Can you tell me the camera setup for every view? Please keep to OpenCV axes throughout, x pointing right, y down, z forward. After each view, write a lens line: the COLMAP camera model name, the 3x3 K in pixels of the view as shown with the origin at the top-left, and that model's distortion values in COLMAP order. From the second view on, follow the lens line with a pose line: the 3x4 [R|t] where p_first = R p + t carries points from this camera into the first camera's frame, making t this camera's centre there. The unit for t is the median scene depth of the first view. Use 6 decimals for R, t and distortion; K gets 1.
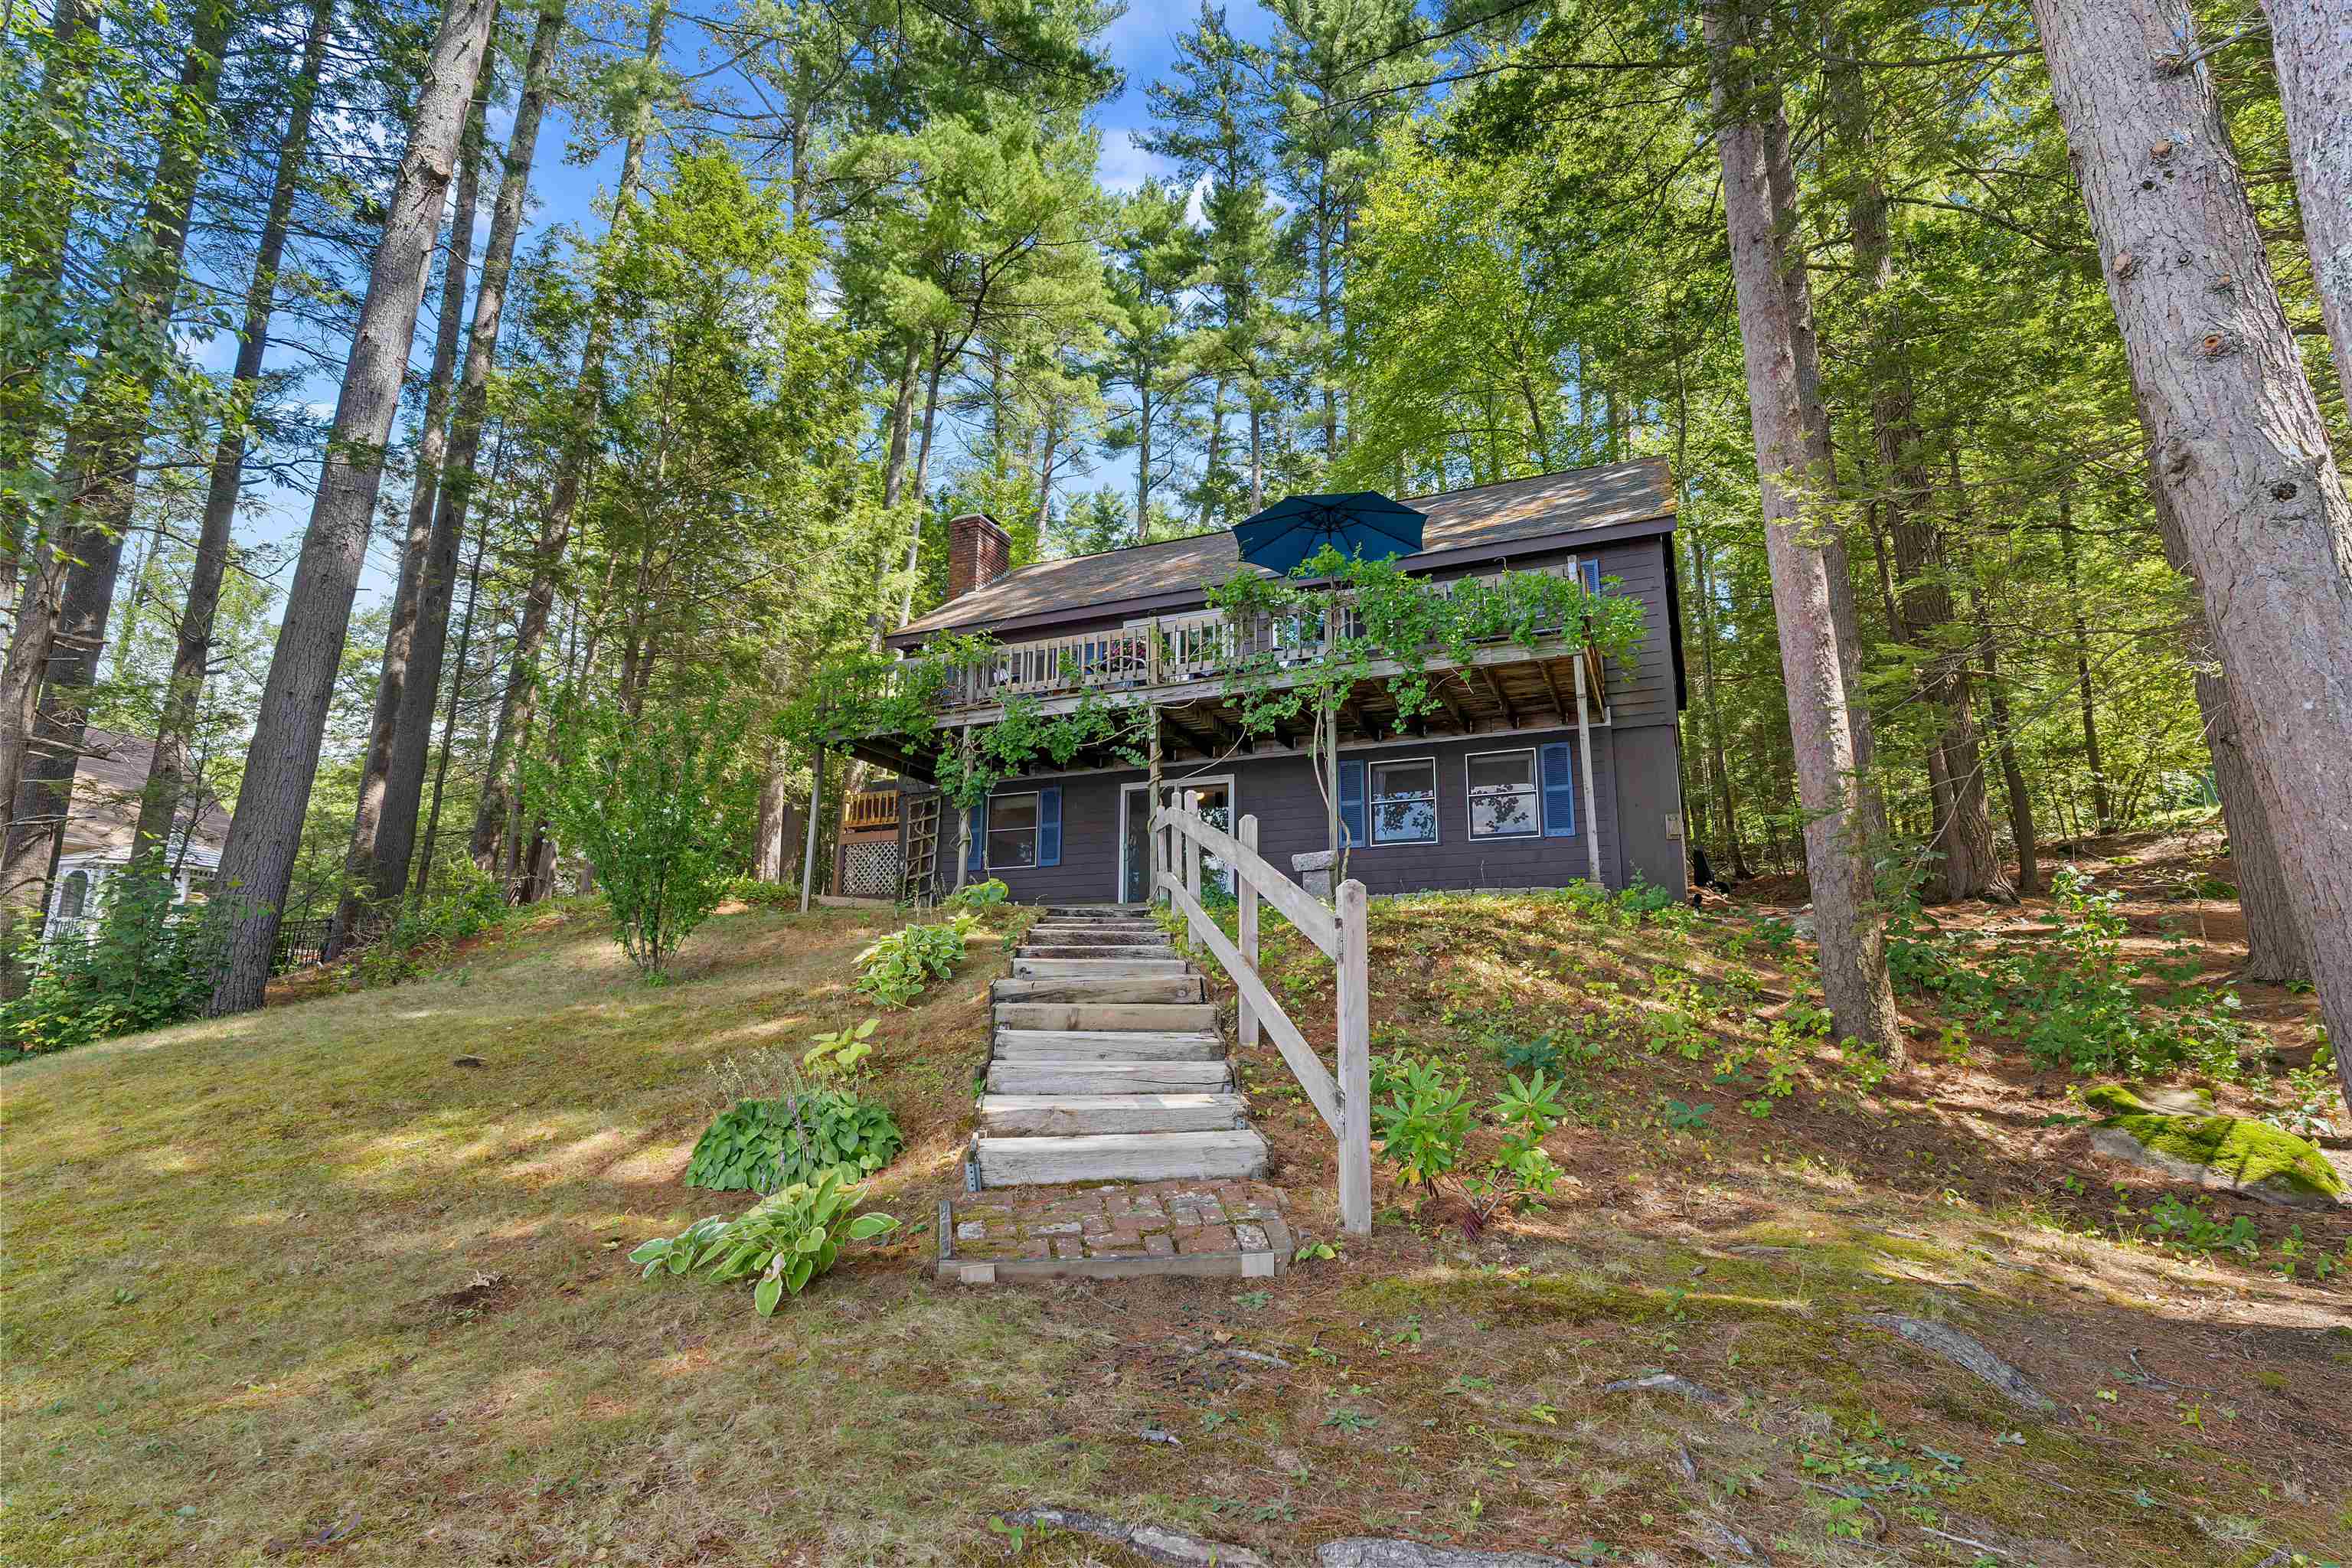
lens RADIAL K [[1210.9, 0, 1140.9], [0, 1210.9, 760.0], [0, 0, 1]] dist [-0.003974, -0.000328]
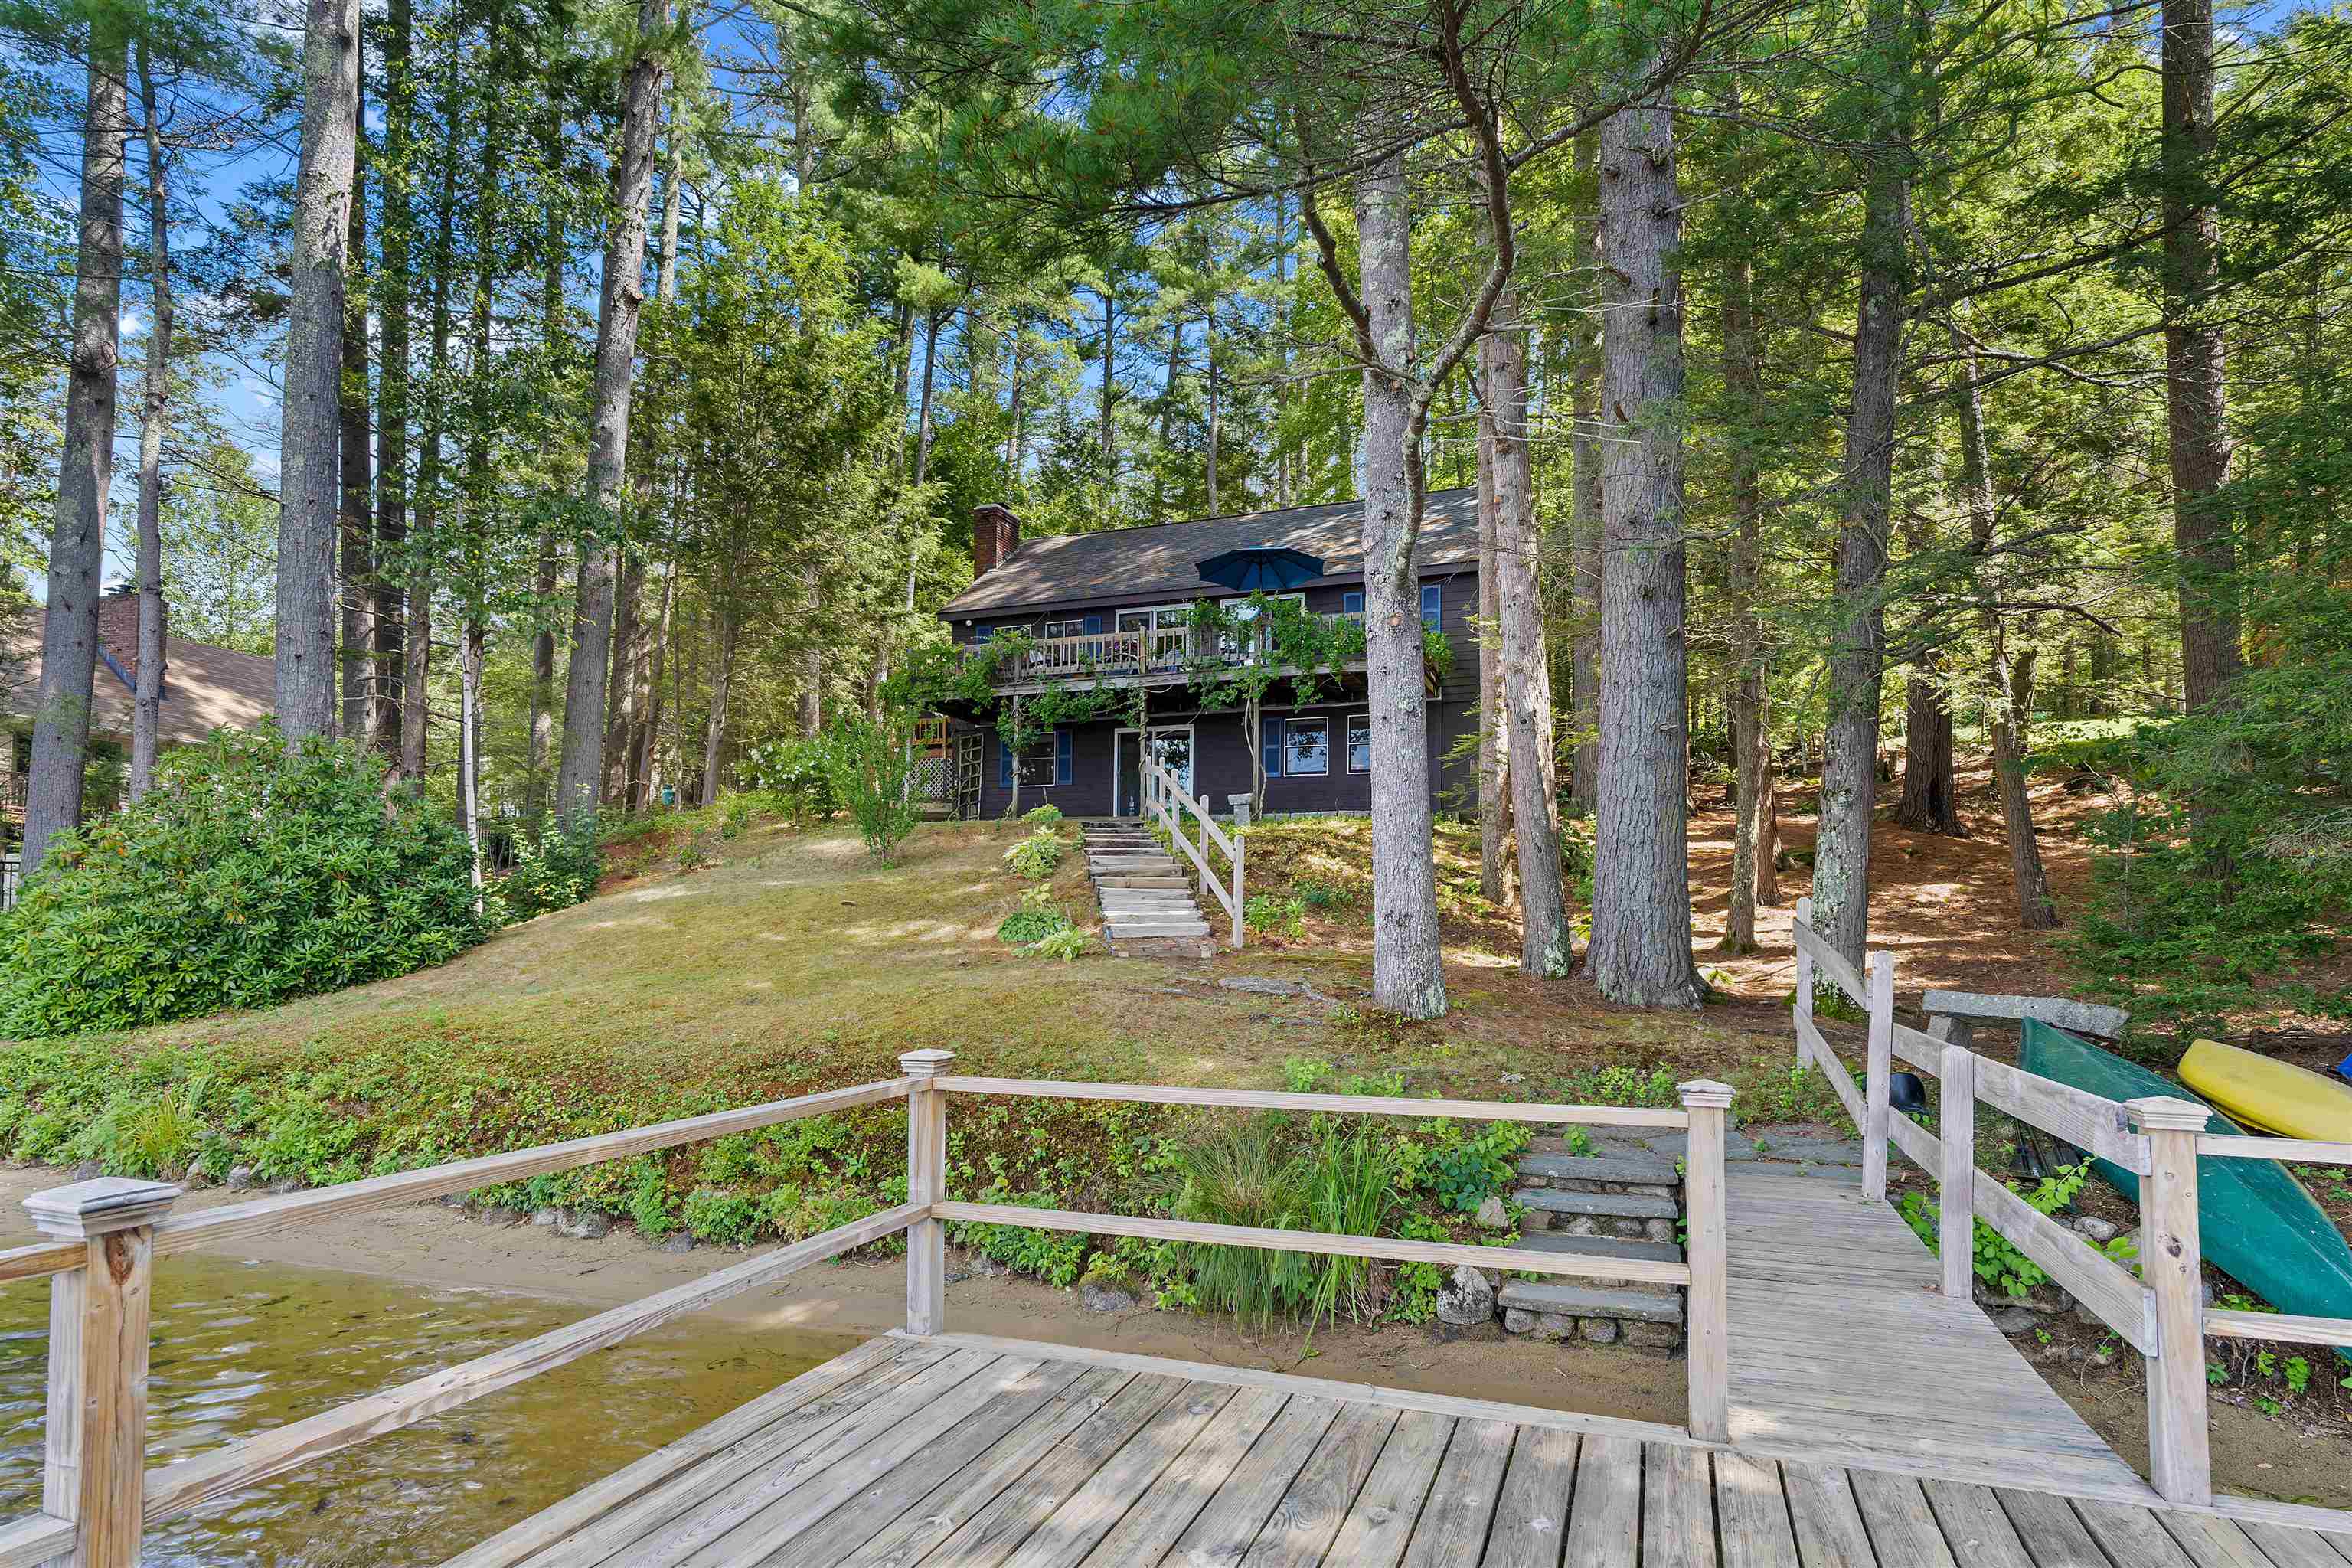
lens RADIAL K [[1212.5, 0, 1181.4], [0, 1212.5, 773.6], [0, 0, 1]] dist [-0.002568, 0.001127]
pose [[0.997314, 0.005566, 0.073035, -0.054509], [-0.013544, 0.993927, 0.109202, -0.109281], [-0.071984, -0.109898, 0.991333, -0.561847]]
